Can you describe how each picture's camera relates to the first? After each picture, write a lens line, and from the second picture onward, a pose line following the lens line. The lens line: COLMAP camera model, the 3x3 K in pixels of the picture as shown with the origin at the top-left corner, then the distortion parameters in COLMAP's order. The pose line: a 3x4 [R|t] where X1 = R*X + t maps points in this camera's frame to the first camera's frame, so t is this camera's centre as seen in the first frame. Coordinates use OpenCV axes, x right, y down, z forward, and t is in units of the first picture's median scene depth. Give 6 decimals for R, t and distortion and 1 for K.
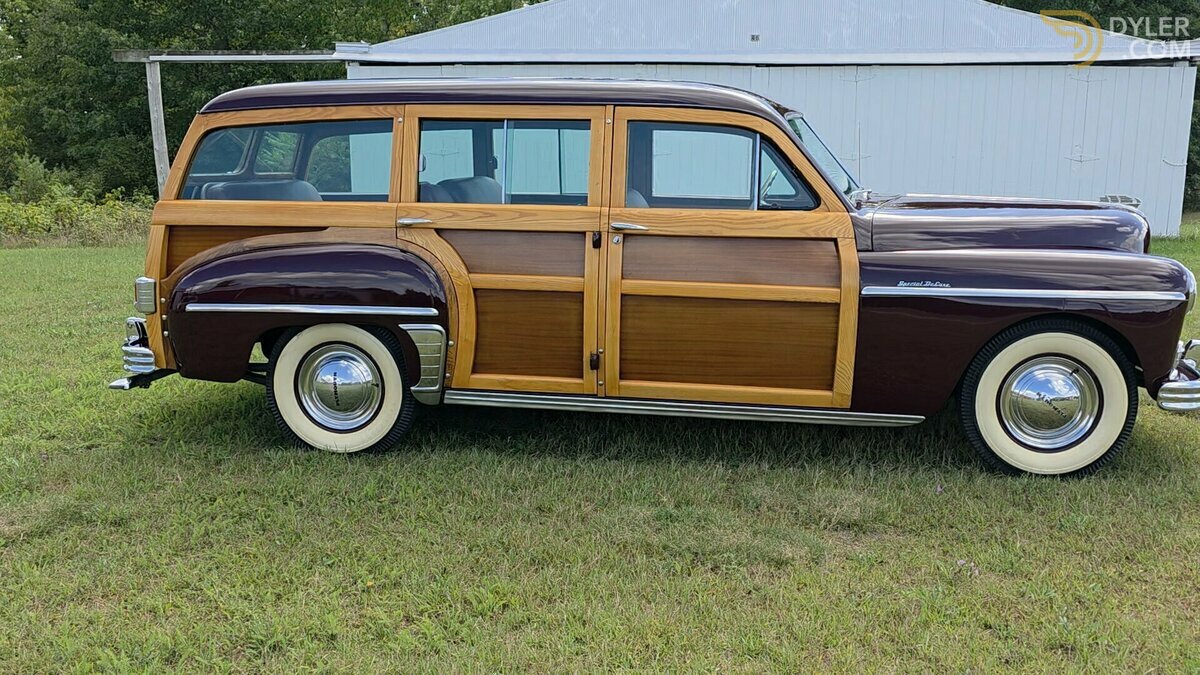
lens RADIAL K [[1022.2, 0, 597.6], [0, 1022.2, 332.7], [0, 0, 1]] dist [-0.002058, 0.005316]
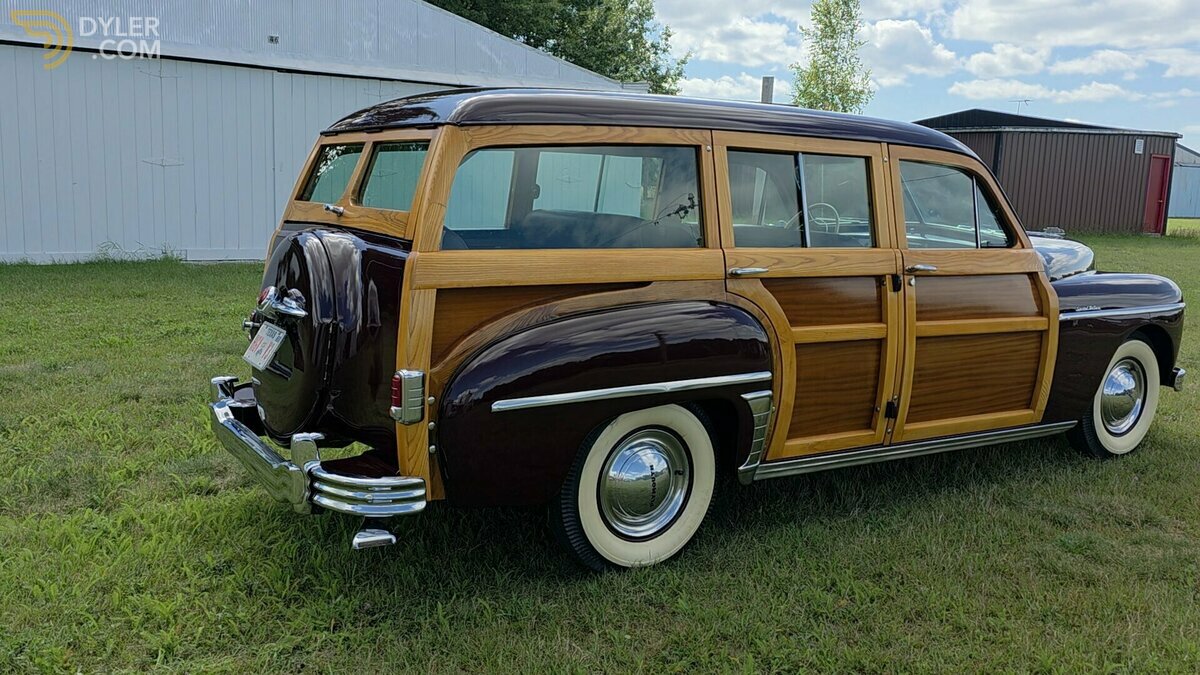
lens RADIAL K [[1022.2, 0, 597.6], [0, 1022.2, 332.7], [0, 0, 1]] dist [-0.002058, 0.005316]
pose [[0.757287, -0.077241, 0.648499, -0.815834], [0.081879, 0.996375, 0.023062, -0.086800], [-0.647930, 0.035634, 0.760866, 0.439286]]
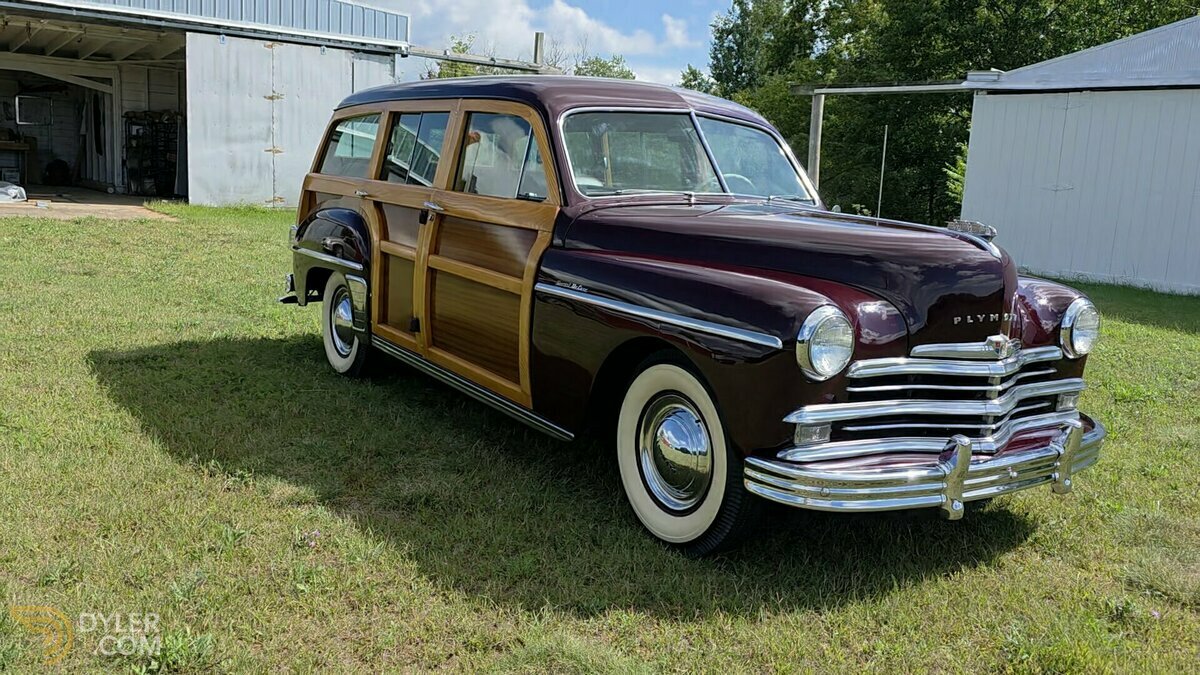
lens RADIAL K [[1022.2, 0, 597.6], [0, 1022.2, 332.7], [0, 0, 1]] dist [-0.002058, 0.005316]
pose [[0.667953, 0.150999, -0.728724, 0.927977], [-0.181308, 0.982713, 0.037440, -0.040680], [0.721780, 0.107115, 0.683784, 0.378266]]
